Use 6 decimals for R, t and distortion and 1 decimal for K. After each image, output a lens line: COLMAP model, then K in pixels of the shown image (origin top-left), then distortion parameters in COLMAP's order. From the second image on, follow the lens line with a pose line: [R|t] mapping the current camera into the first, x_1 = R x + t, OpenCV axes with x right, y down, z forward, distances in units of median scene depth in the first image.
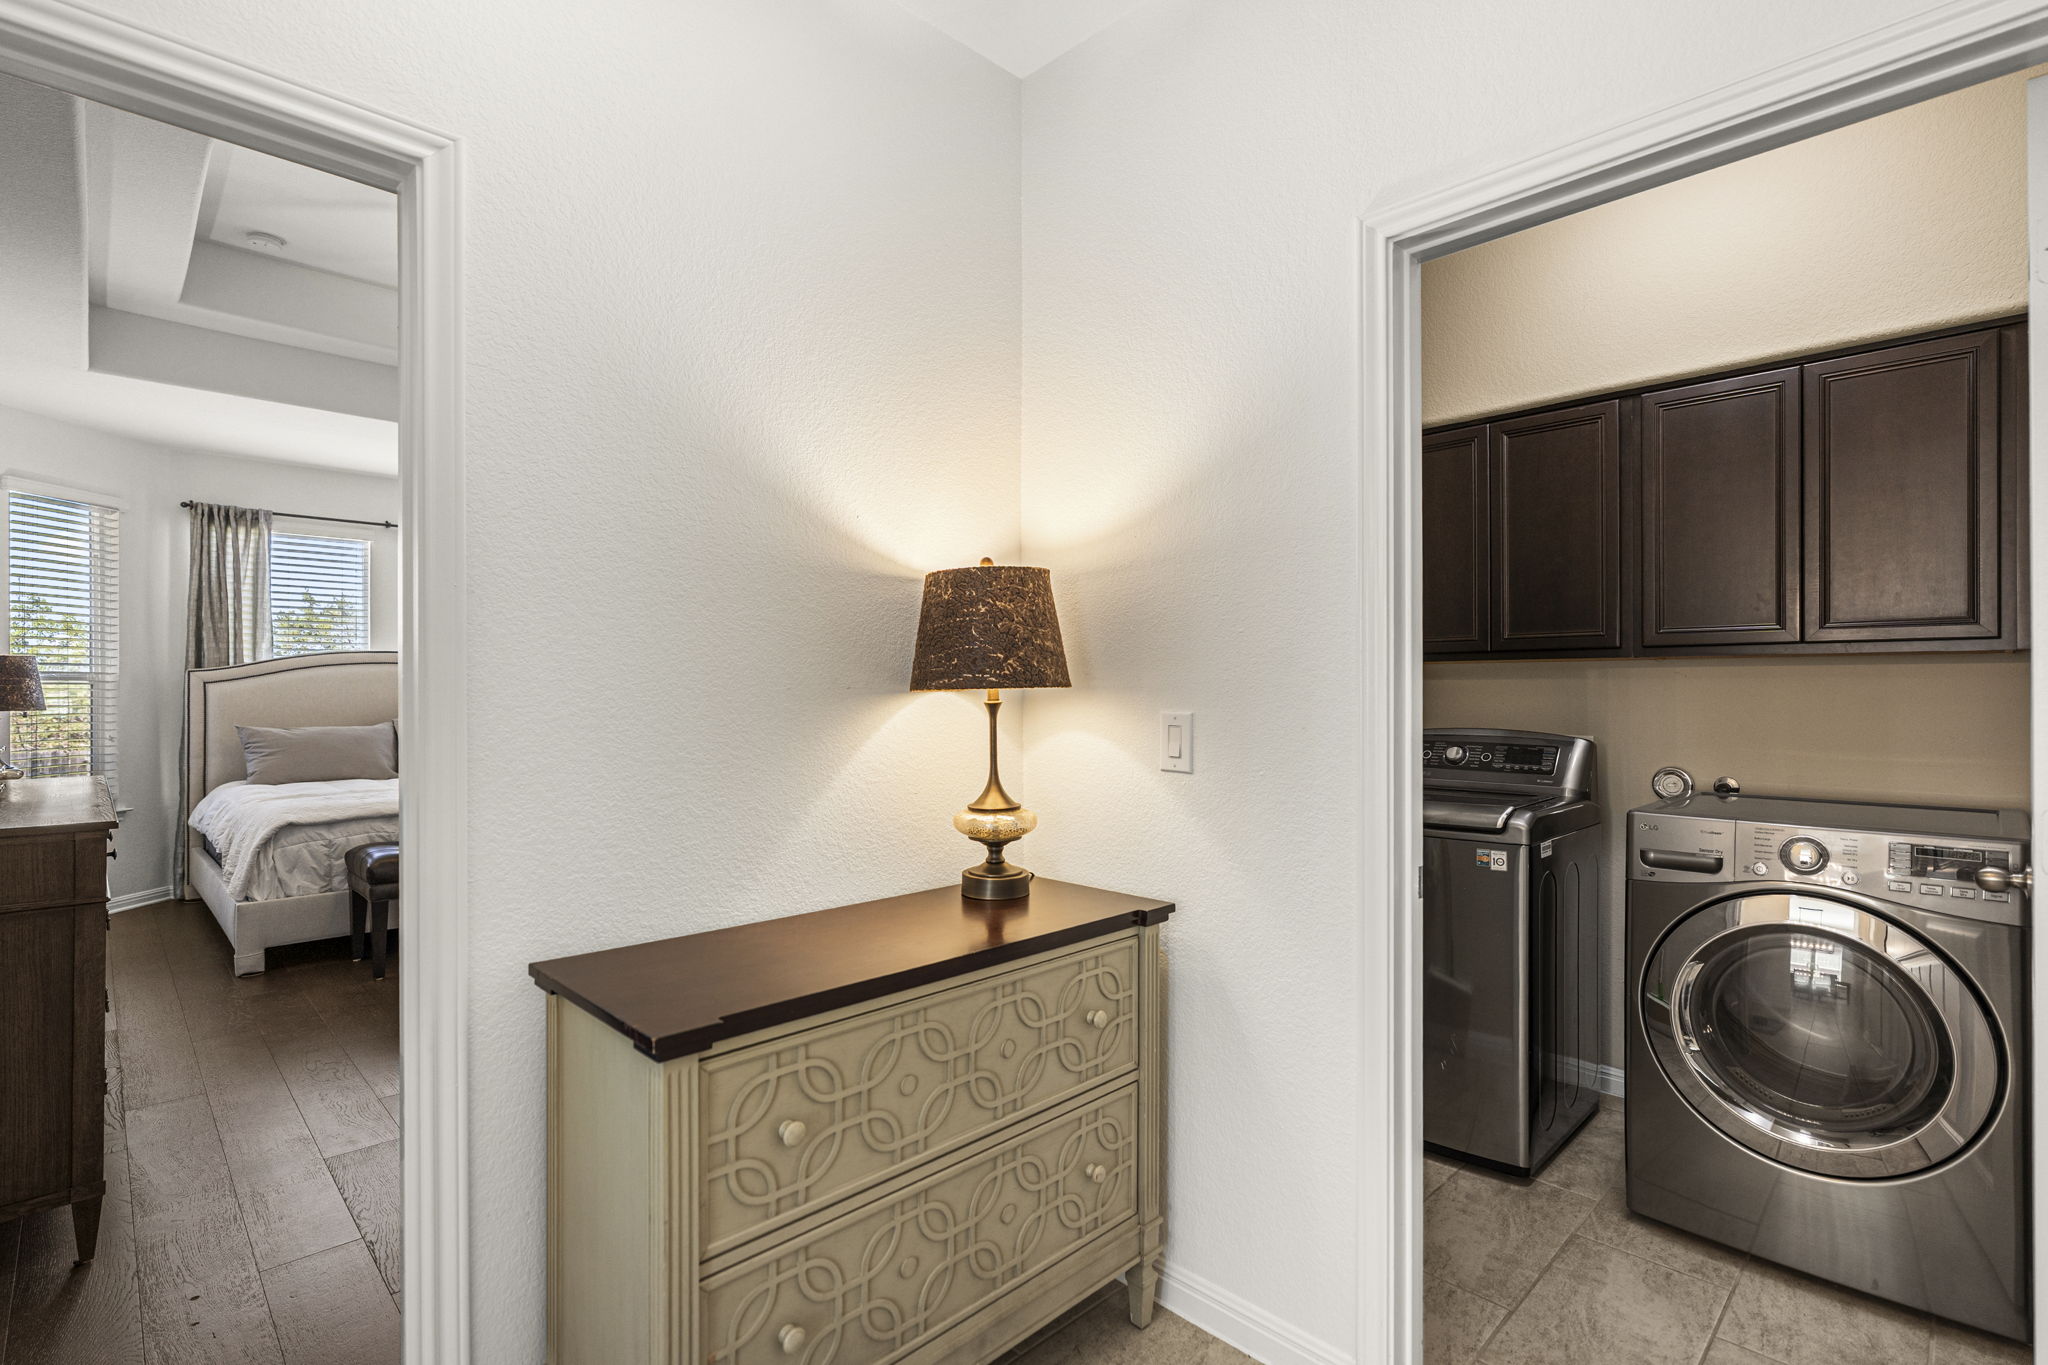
lens RADIAL K [[938.7, 0, 1017.1], [0, 938.7, 691.5], [0, 0, 1]] dist [-0.001384, -0.000078]
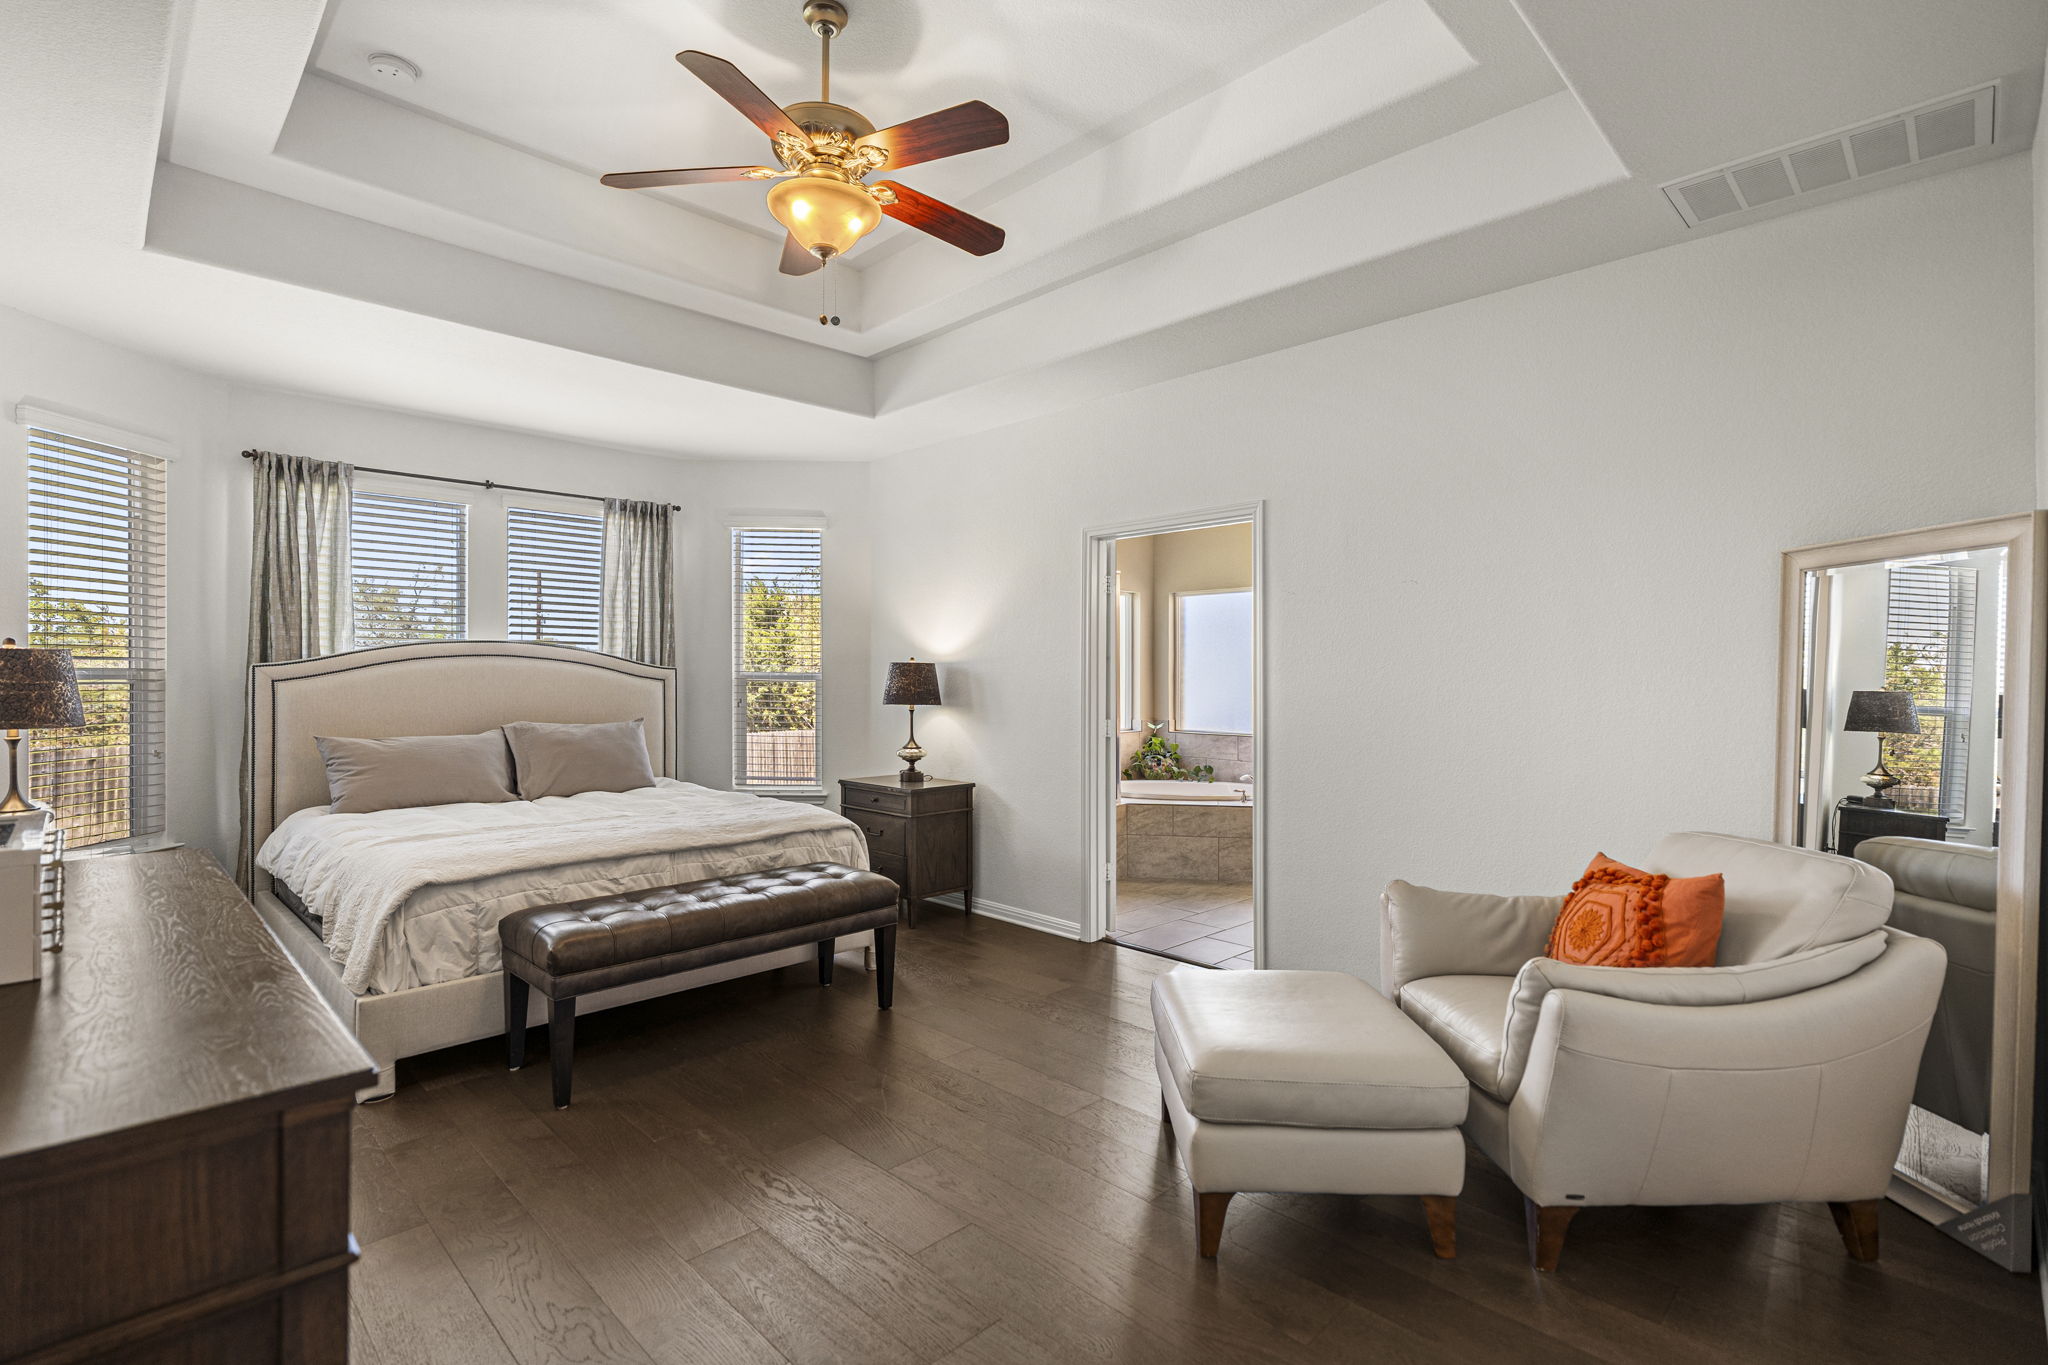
lens RADIAL K [[938.7, 0, 1030.6], [0, 938.7, 680.5], [0, 0, 1]] dist [-0.001384, -0.000078]
pose [[0.999931, 0.002709, 0.011398, -0.238646], [-0.002742, 0.999992, 0.002873, -0.013575], [-0.011390, -0.002904, 0.999931, 0.205171]]
